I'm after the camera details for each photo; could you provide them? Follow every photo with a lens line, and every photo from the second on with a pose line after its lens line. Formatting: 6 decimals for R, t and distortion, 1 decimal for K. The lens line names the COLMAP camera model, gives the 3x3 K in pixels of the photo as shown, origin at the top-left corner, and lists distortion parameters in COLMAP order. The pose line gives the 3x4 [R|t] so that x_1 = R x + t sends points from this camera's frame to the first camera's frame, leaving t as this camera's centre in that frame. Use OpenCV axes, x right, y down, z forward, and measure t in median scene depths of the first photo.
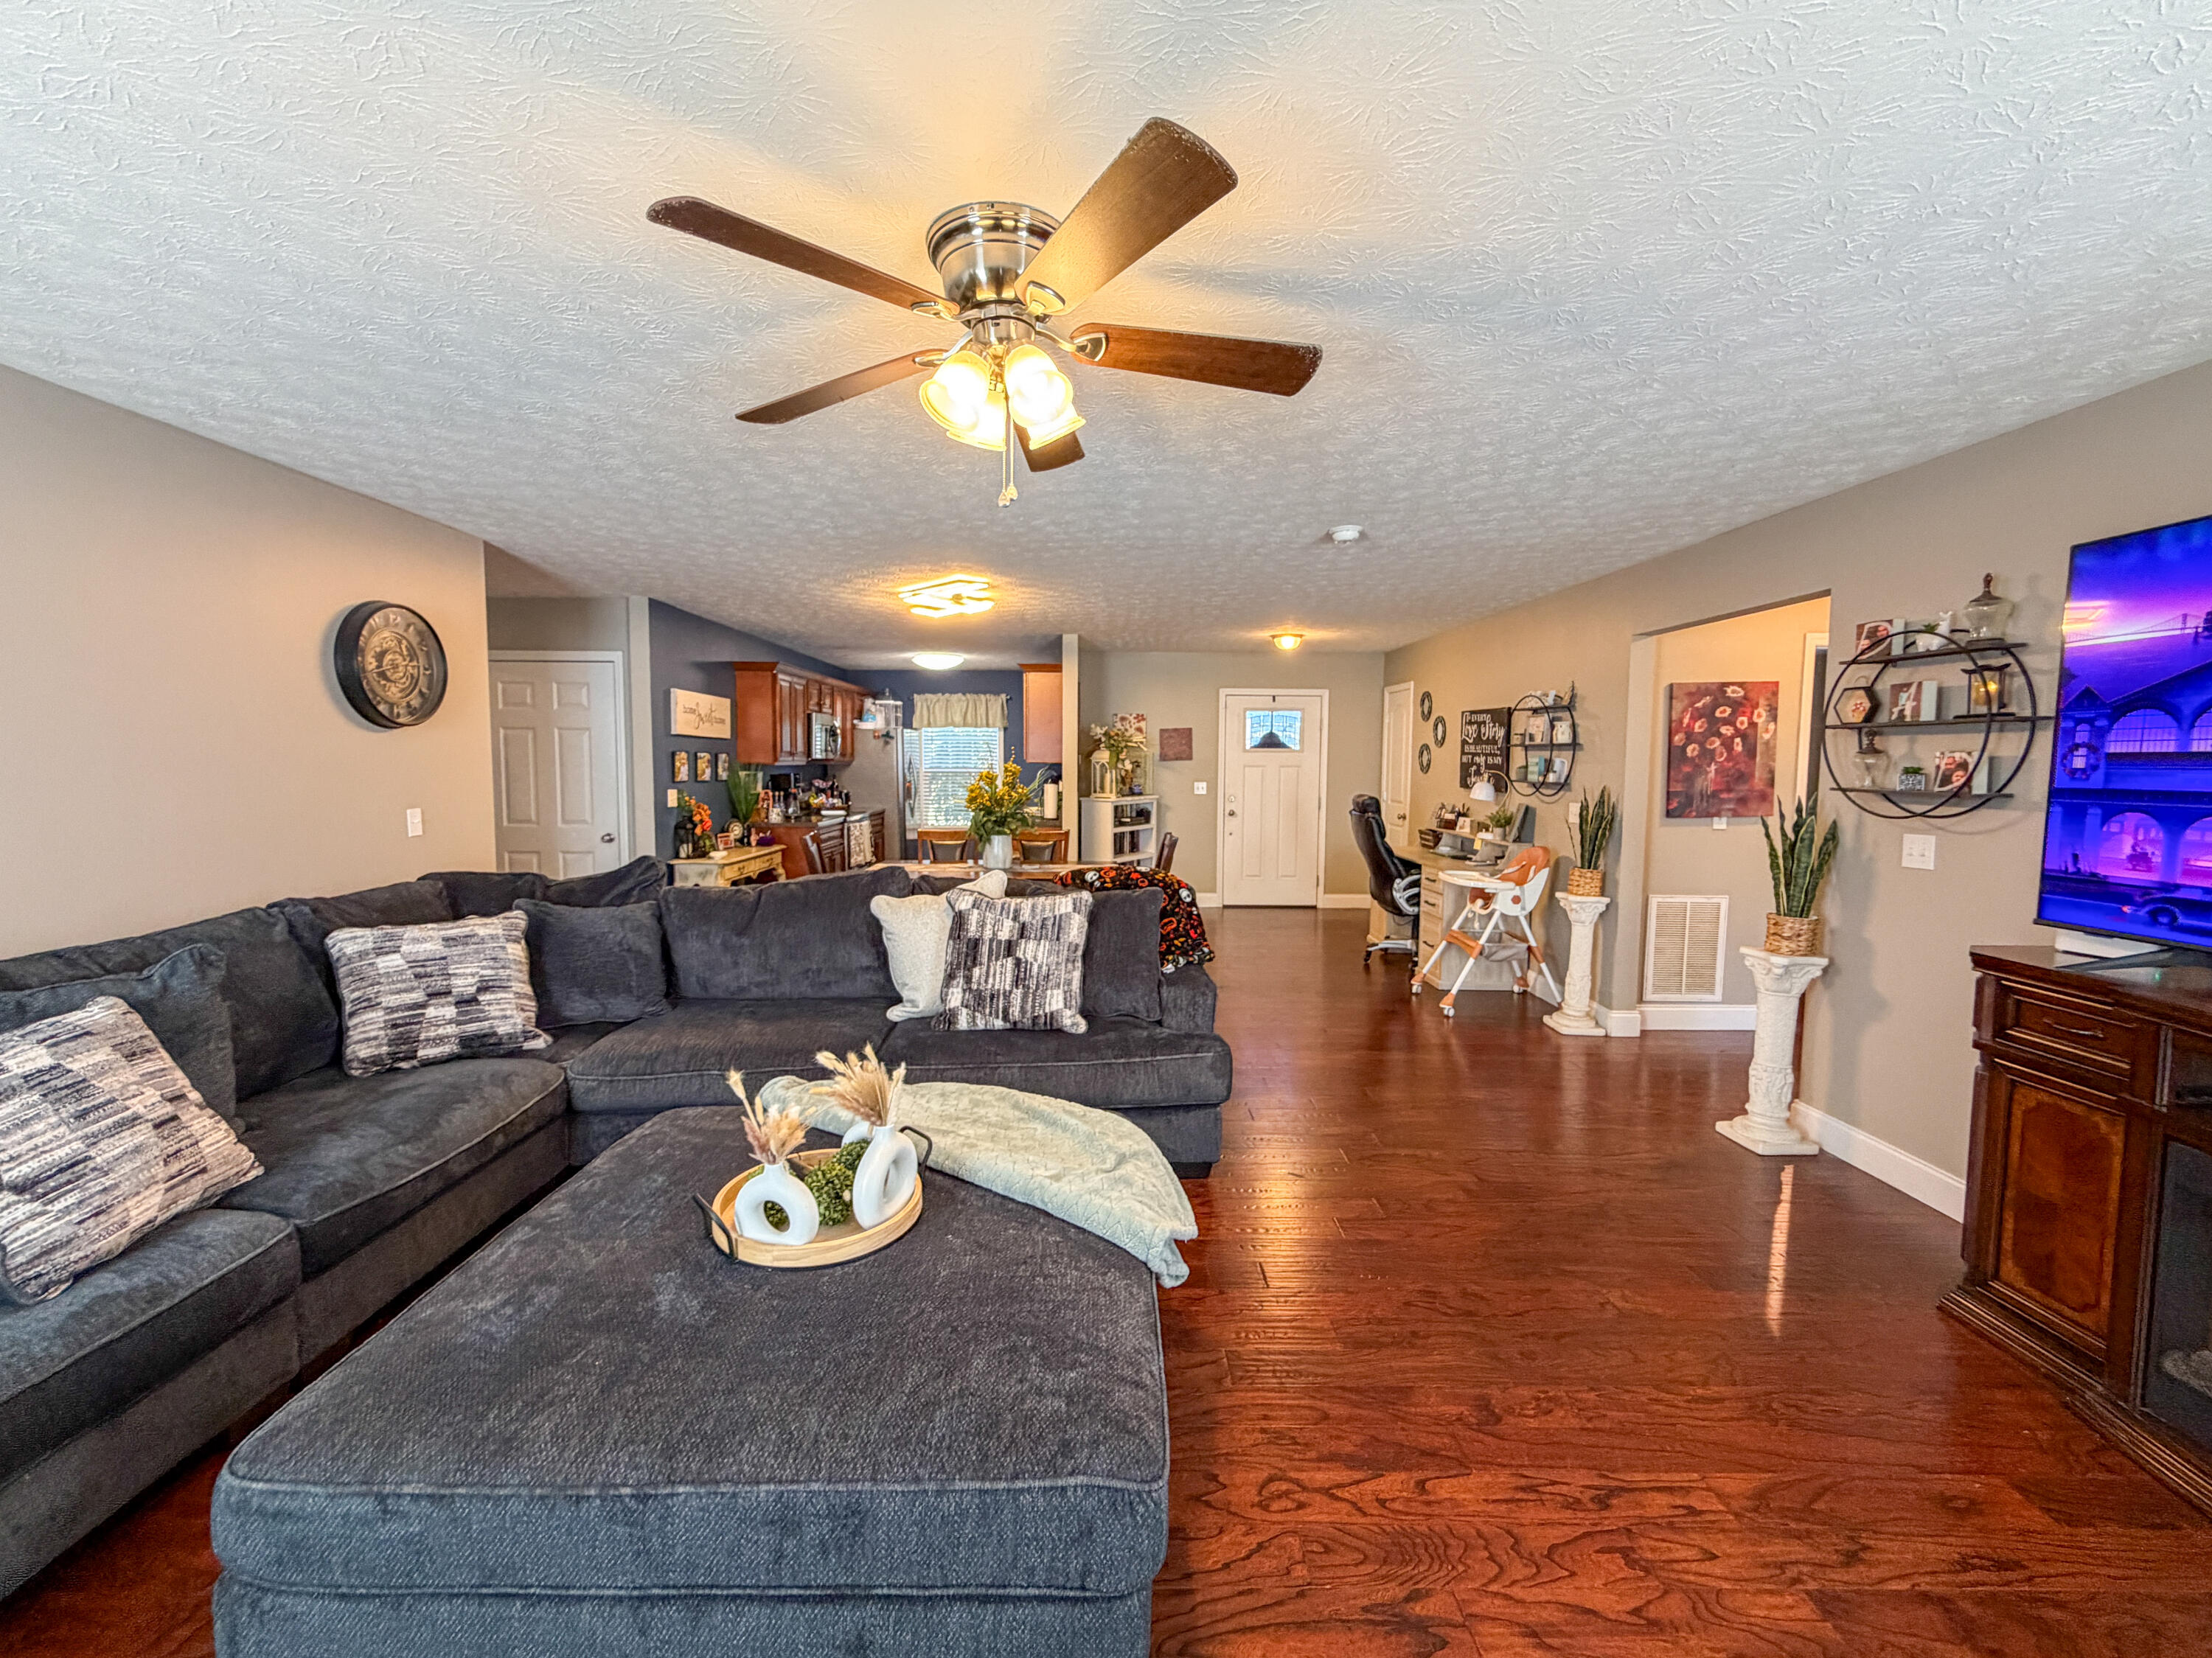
lens RADIAL K [[906.6, 0, 1097.4], [0, 906.6, 826.1], [0, 0, 1]] dist [-0.001214, -0.000086]
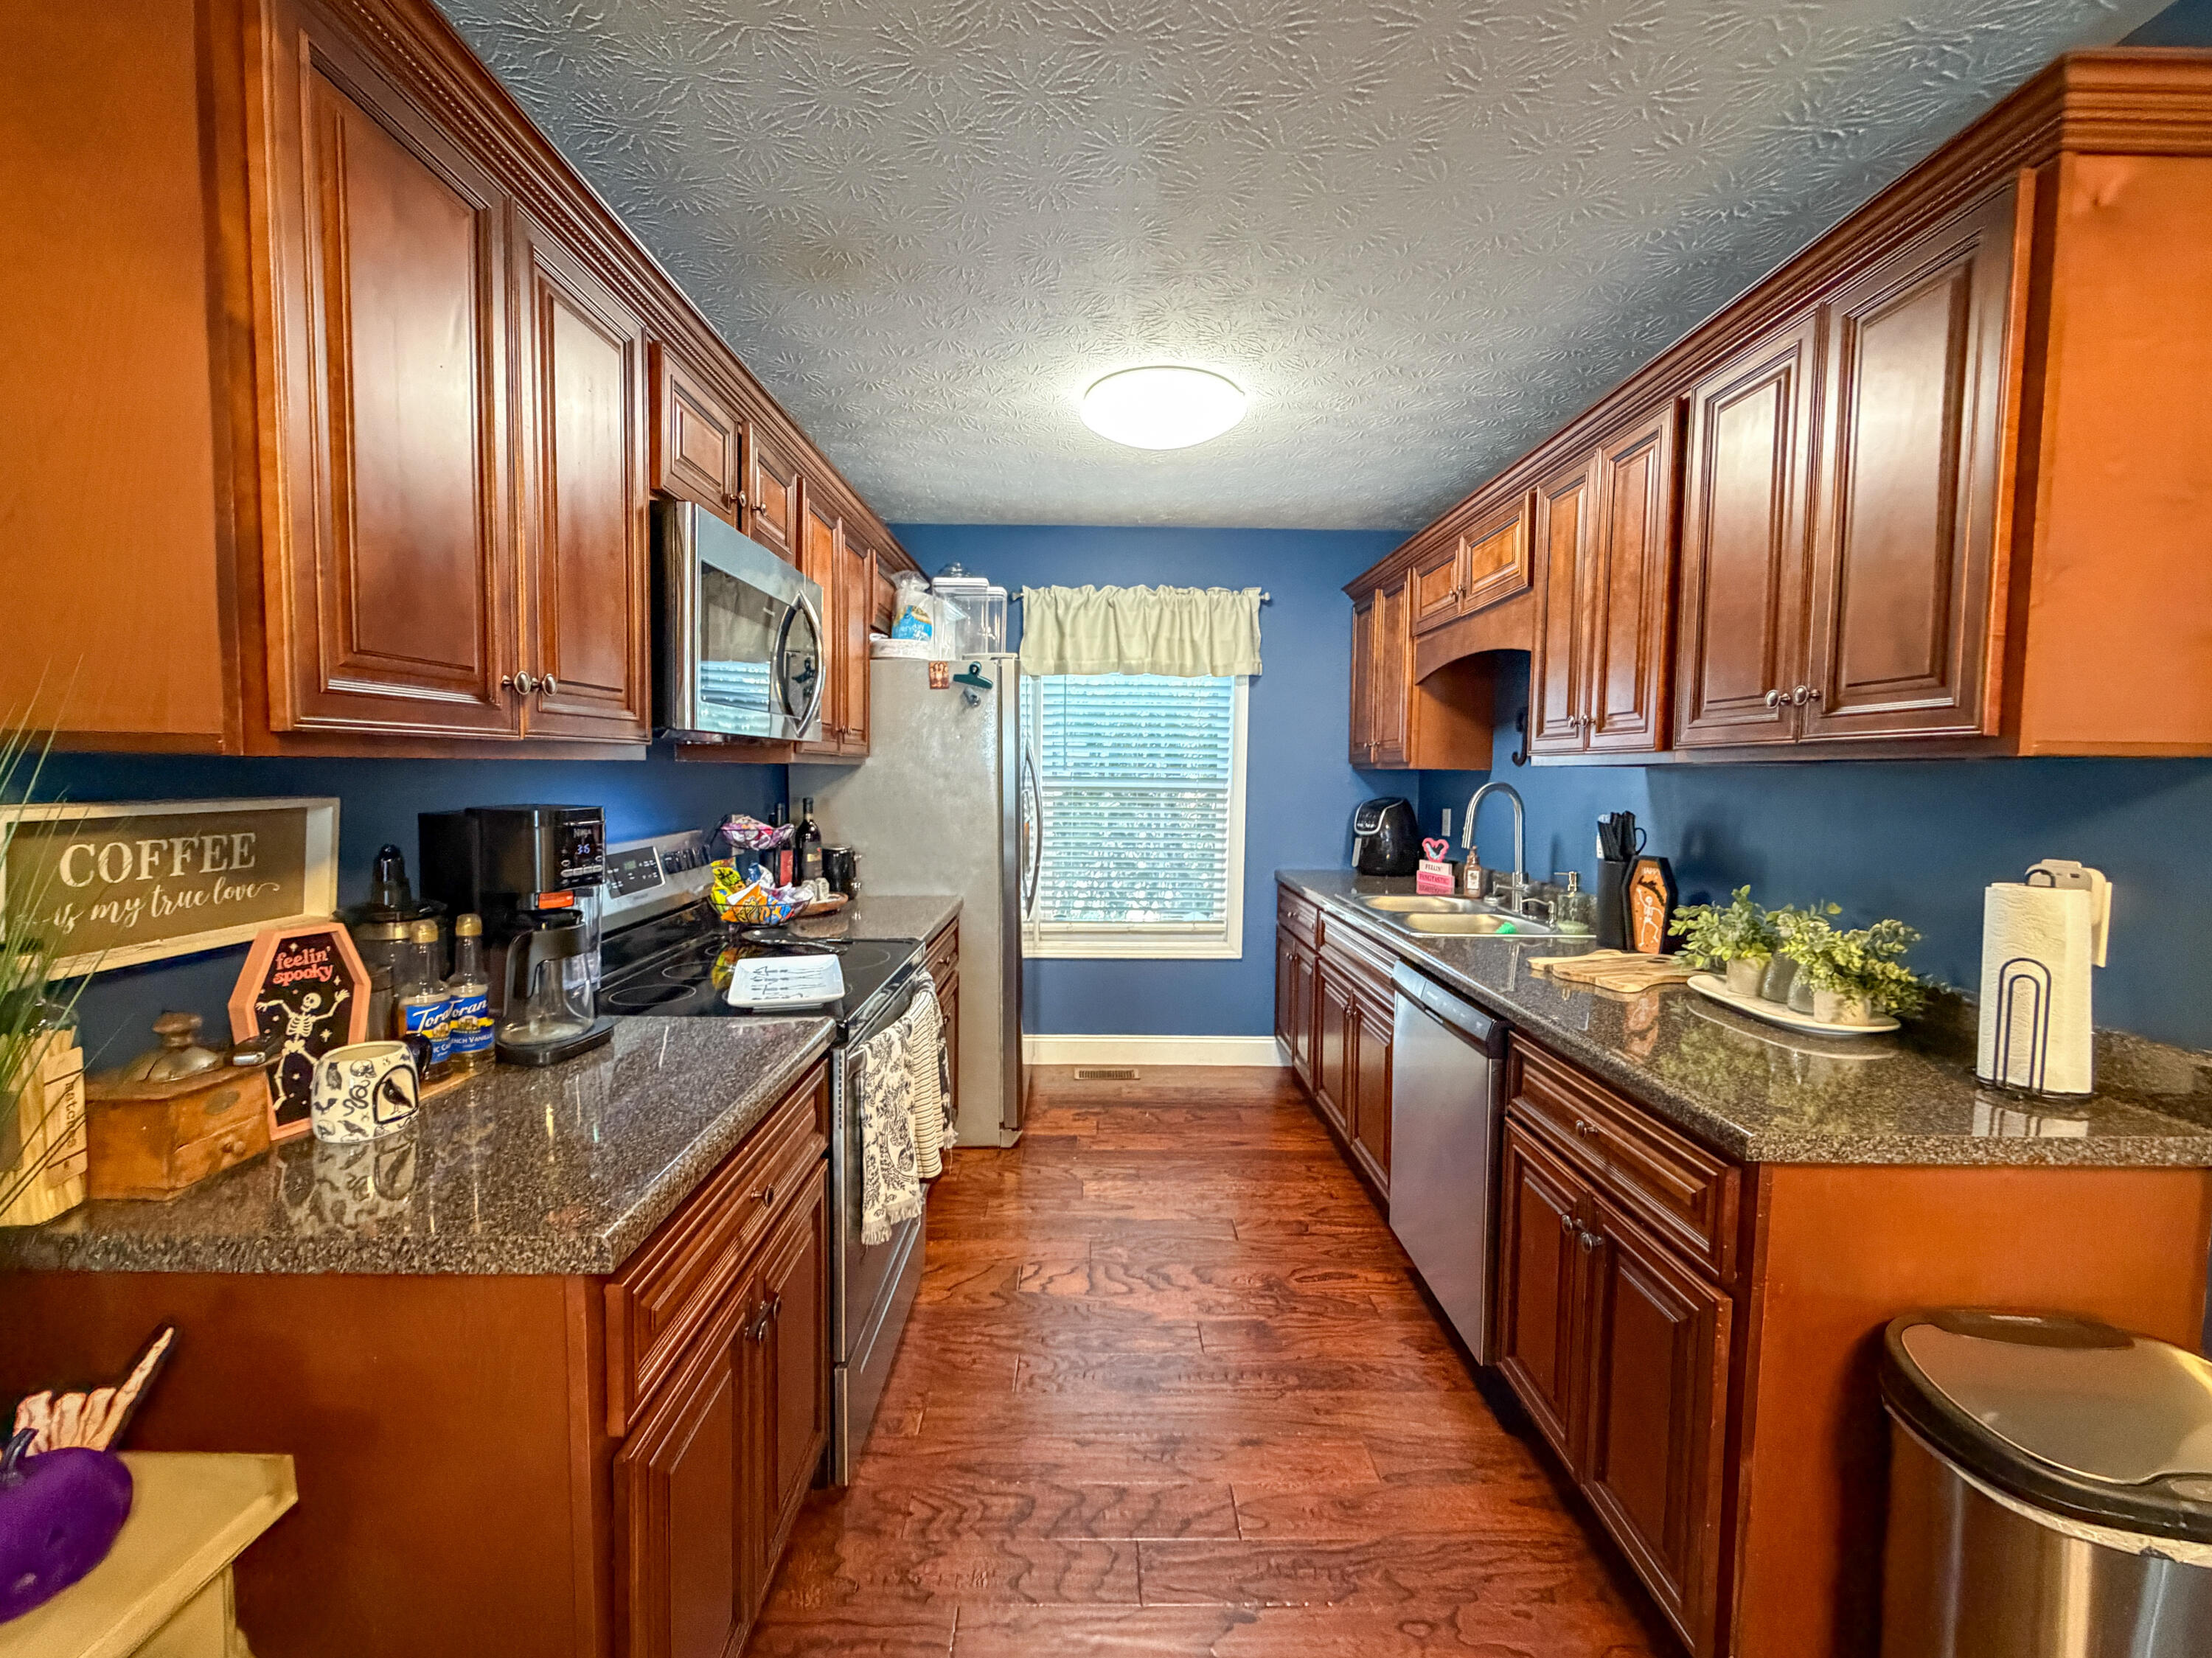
lens RADIAL K [[906.6, 0, 1097.4], [0, 906.6, 826.1], [0, 0, 1]] dist [-0.001214, -0.000086]
pose [[0.999979, 0.005891, 0.002713, -0.700801], [-0.005866, 0.999943, -0.008961, -0.162684], [-0.002765, 0.008944, 0.999956, 2.516640]]
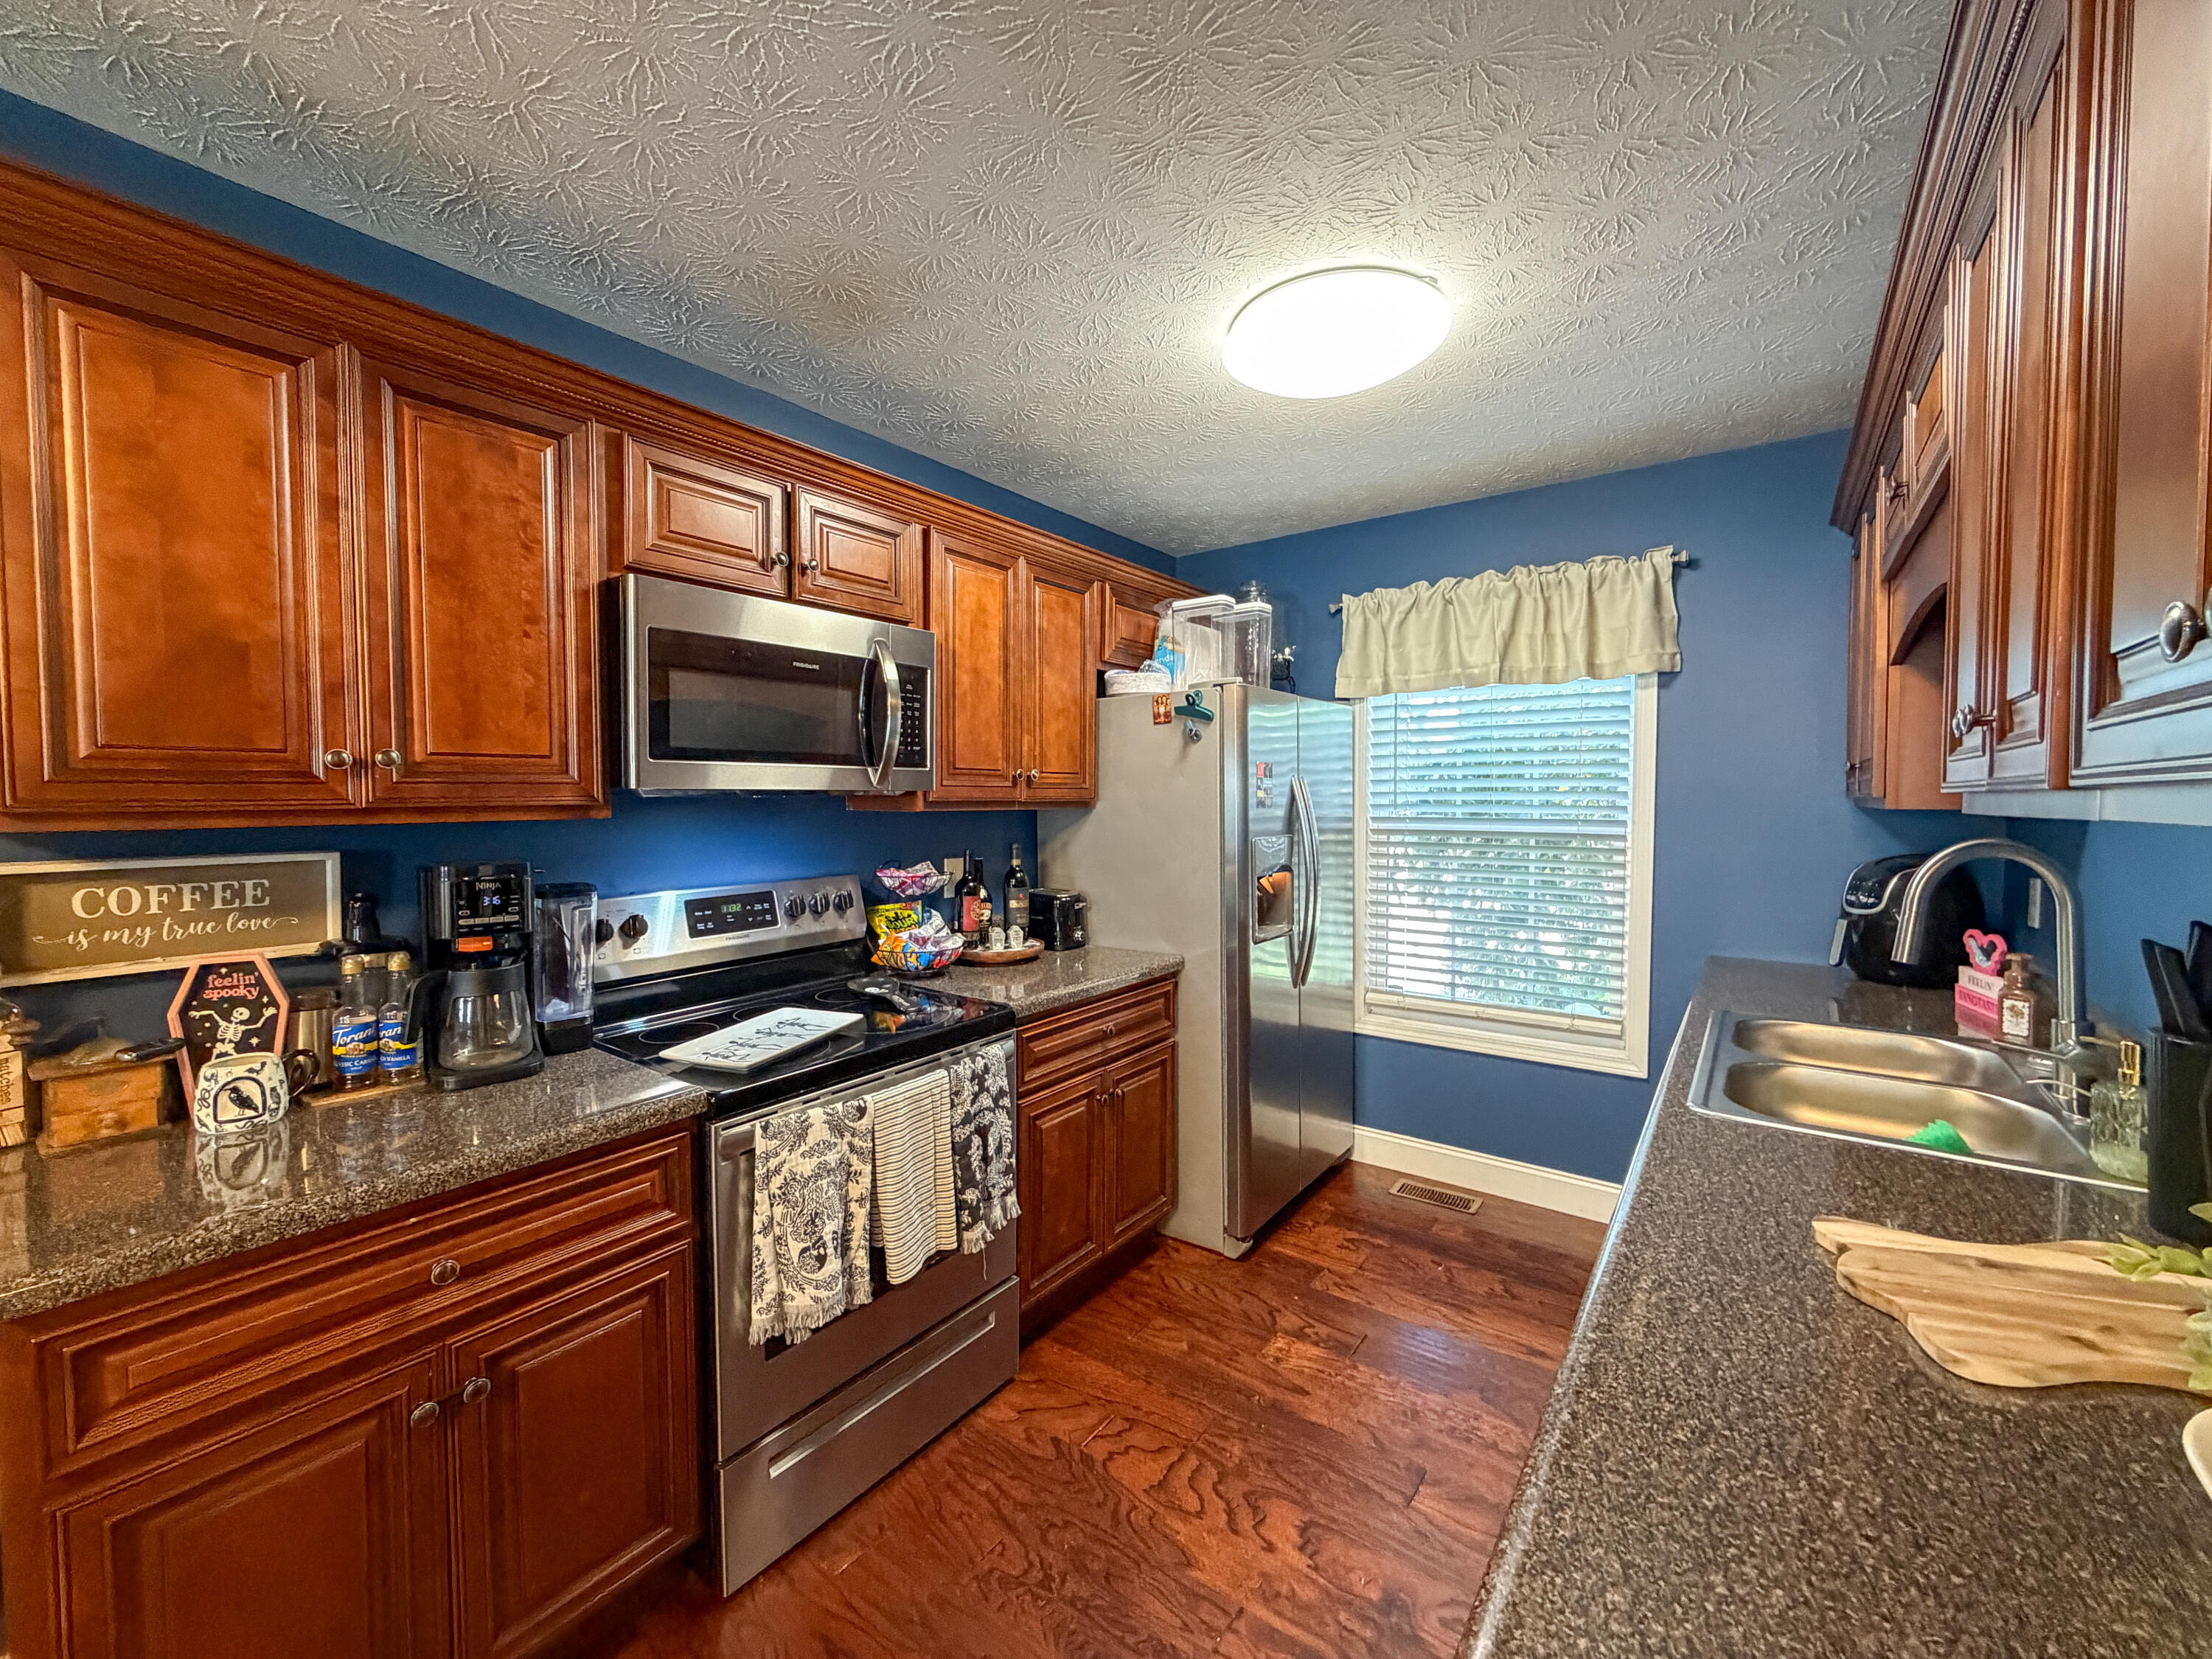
lens RADIAL K [[883.1, 0, 1100.3], [0, 883.1, 826.7], [0, 0, 1]] dist [-0.000549, 0.000165]
pose [[0.796535, 0.014918, -0.604408, -0.314174], [-0.037499, 0.998990, -0.024763, -0.203372], [0.603428, 0.042389, 0.796290, 2.844722]]
